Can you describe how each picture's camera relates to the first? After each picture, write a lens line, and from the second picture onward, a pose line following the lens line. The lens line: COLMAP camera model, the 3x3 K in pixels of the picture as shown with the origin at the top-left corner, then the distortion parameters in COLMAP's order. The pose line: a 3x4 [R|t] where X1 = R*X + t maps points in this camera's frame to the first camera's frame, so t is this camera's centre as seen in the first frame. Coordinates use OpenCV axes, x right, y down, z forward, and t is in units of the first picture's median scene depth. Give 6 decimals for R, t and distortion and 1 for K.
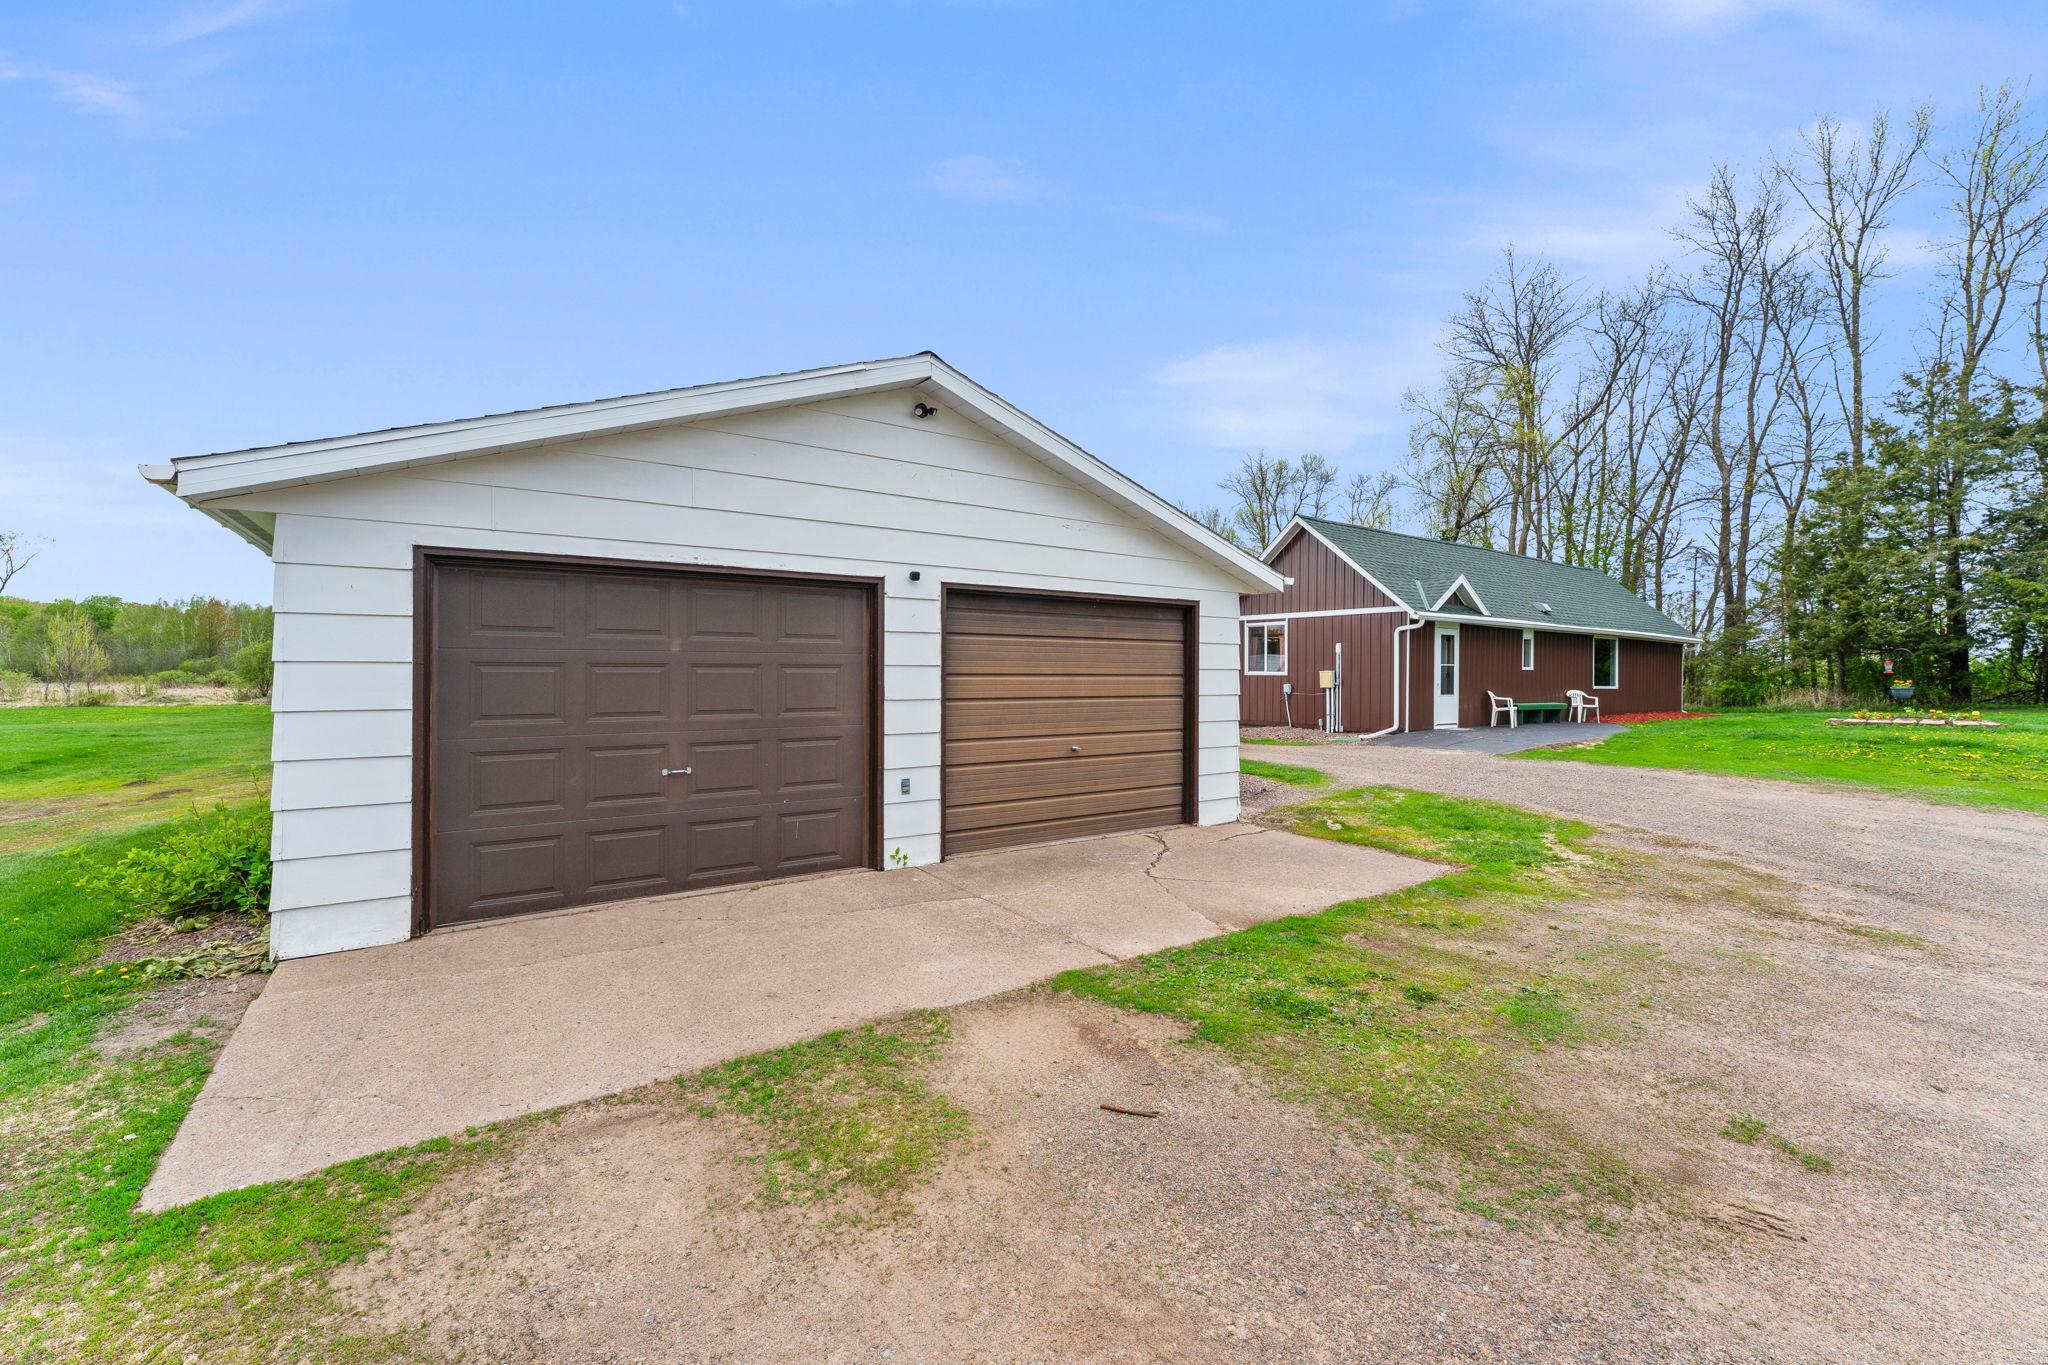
lens RADIAL K [[833.3, 0, 1019.2], [0, 833.3, 677.9], [0, 0, 1]] dist [-0.000298, 0.000193]
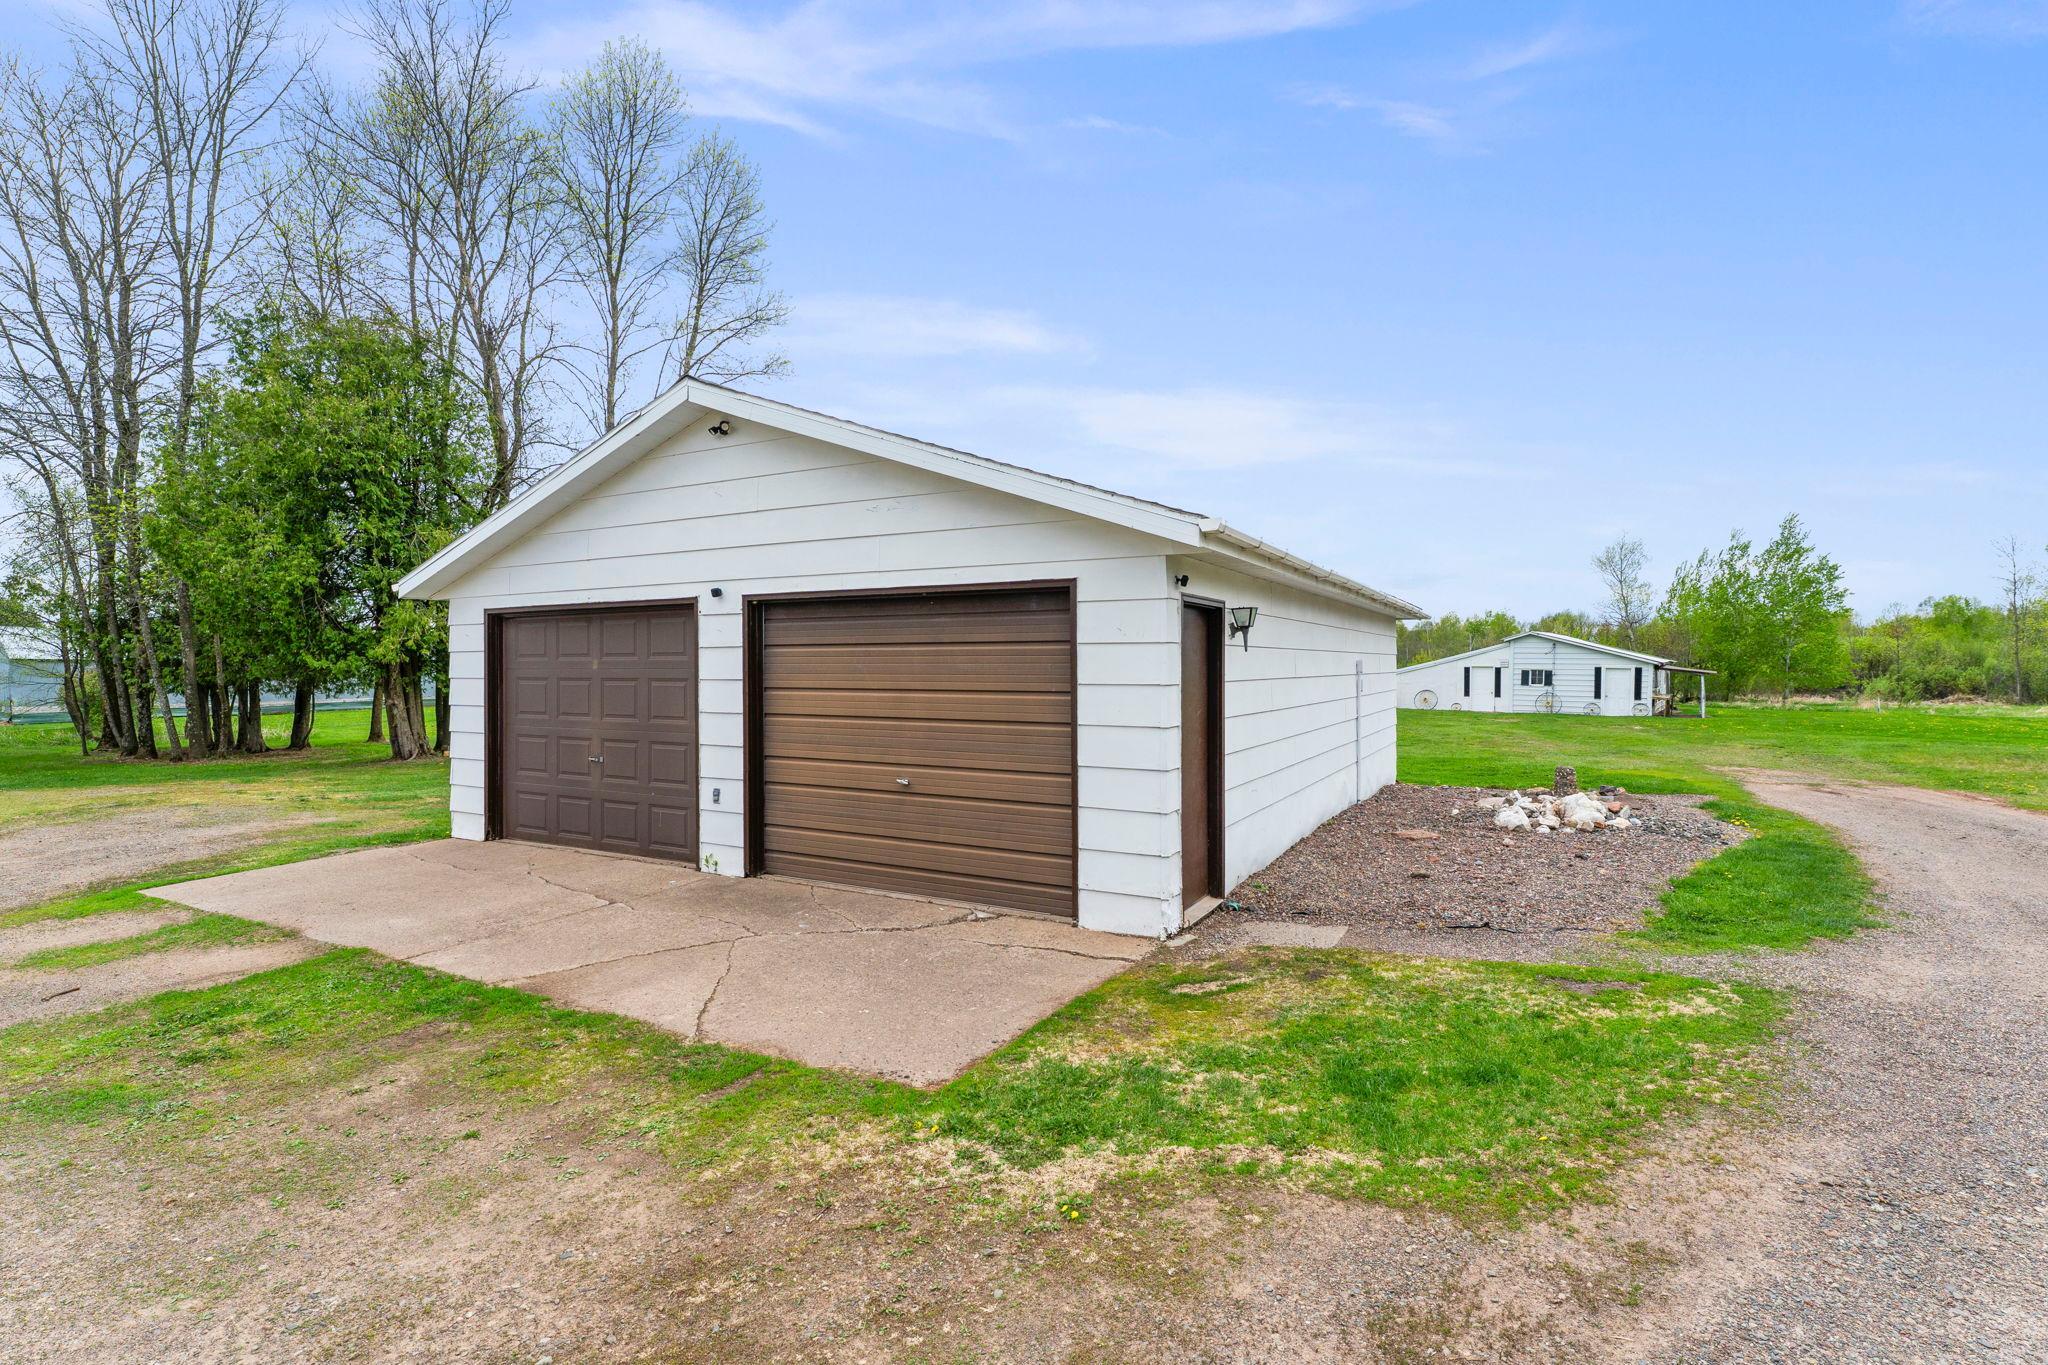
lens RADIAL K [[952.9, 0, 1024.0], [0, 952.9, 682.5], [0, 0, 1]] dist [-0.002188, -0.000040]
pose [[0.453713, 0.010498, -0.891086, 1.064024], [-0.003952, 0.999944, 0.009768, -0.023522], [0.891139, -0.000910, 0.453729, 0.780896]]
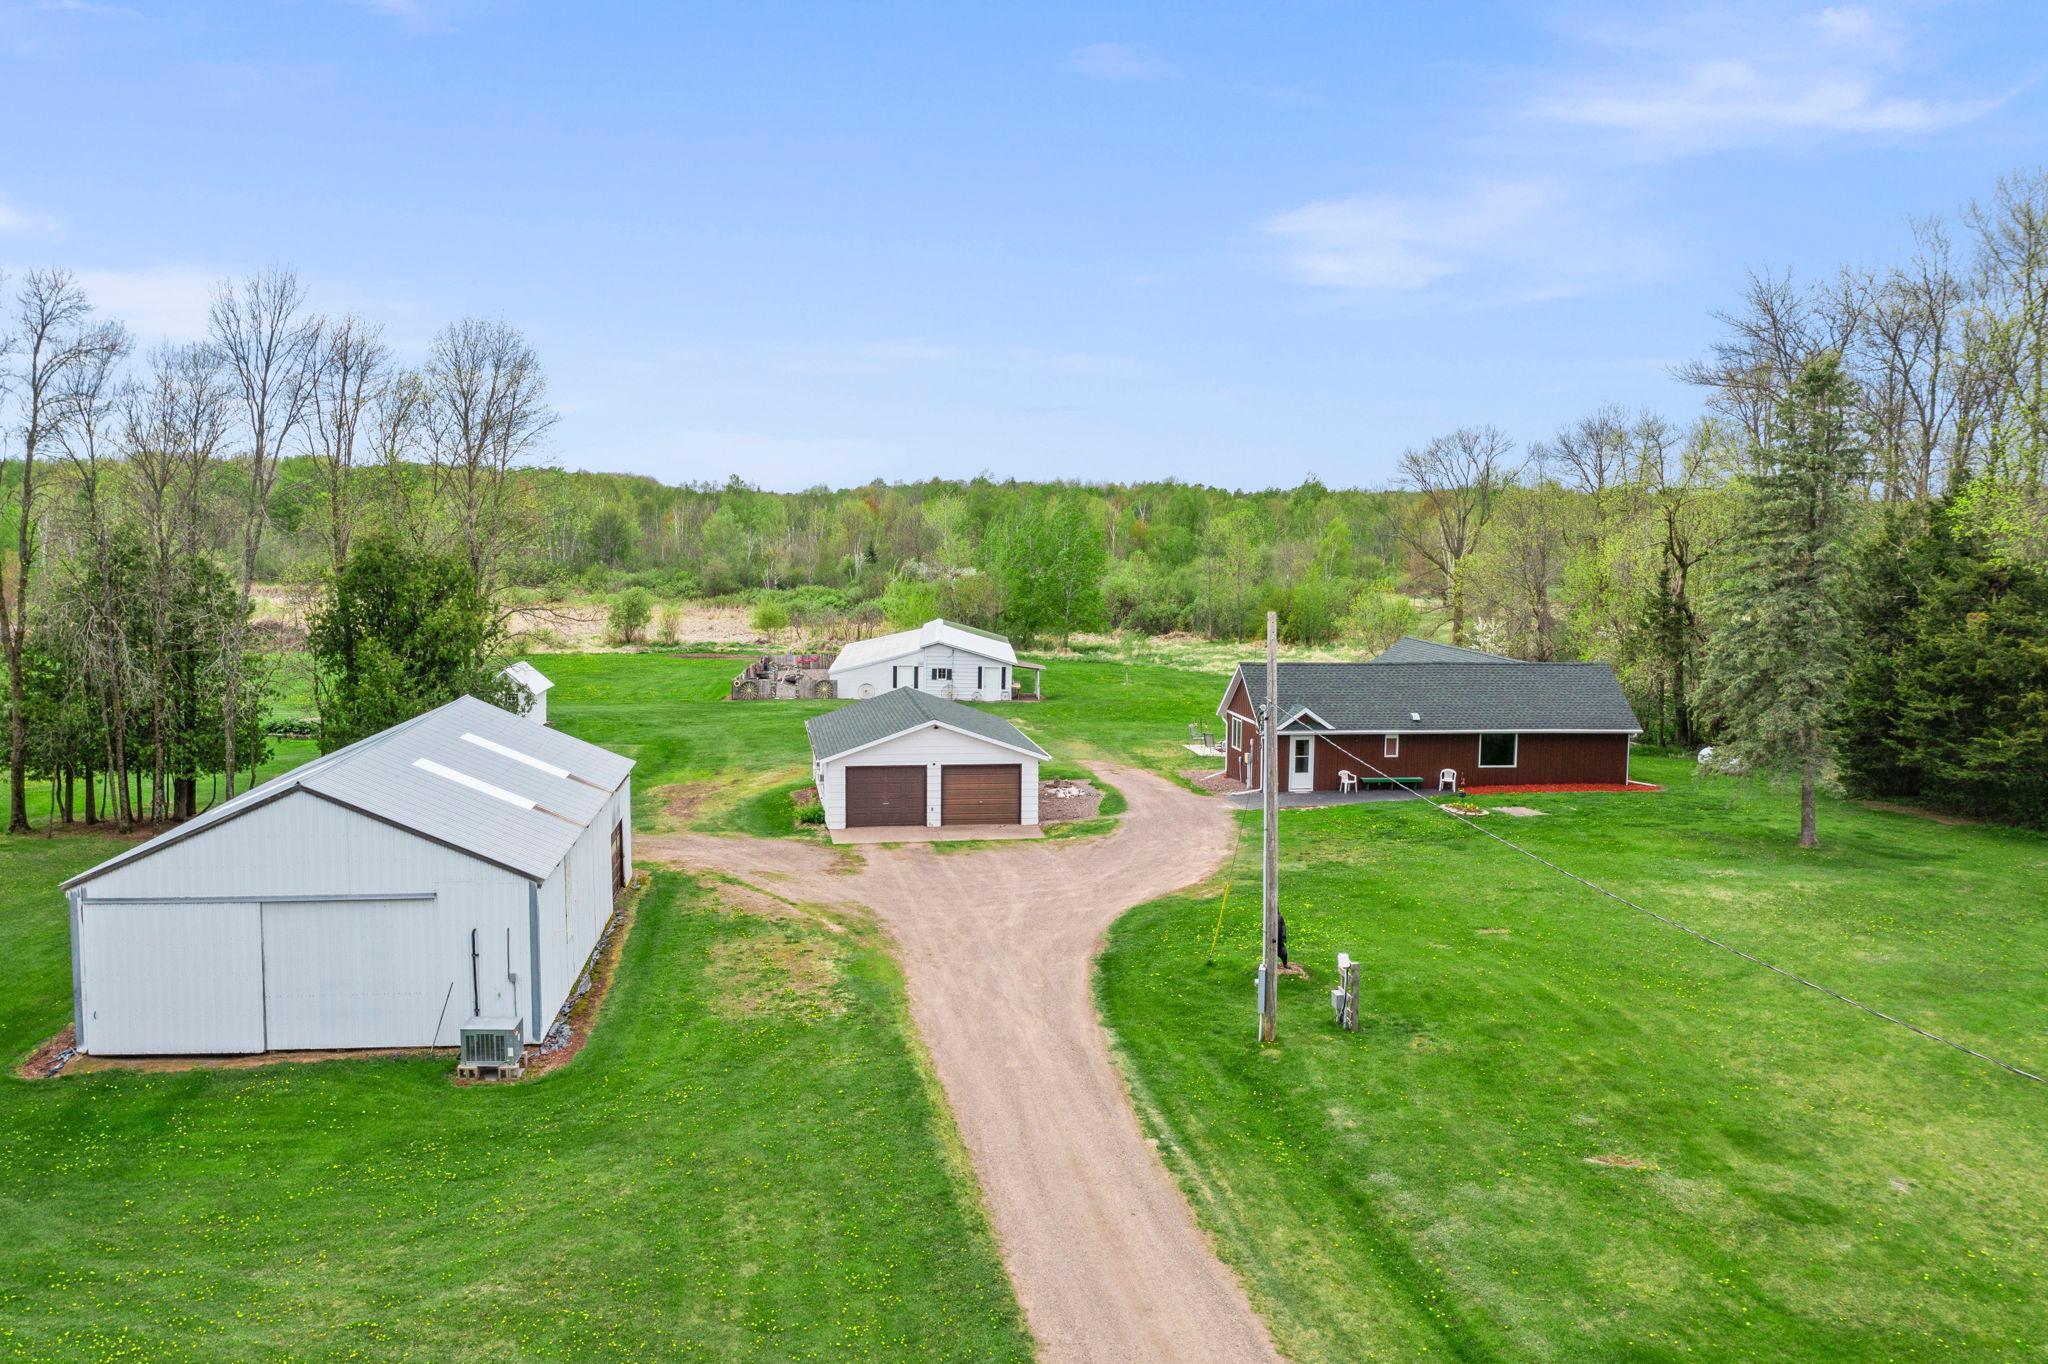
lens RADIAL K [[1666.2, 0, 924.2], [0, 1666.2, 654.4], [0, 0, 1]] dist [-0.015202, -0.004872]
pose [[0.883678, 0.039013, -0.466466, 3.968917], [-0.001087, 0.996689, 0.081298, -1.429505], [0.468093, -0.071334, 0.880795, -6.867225]]
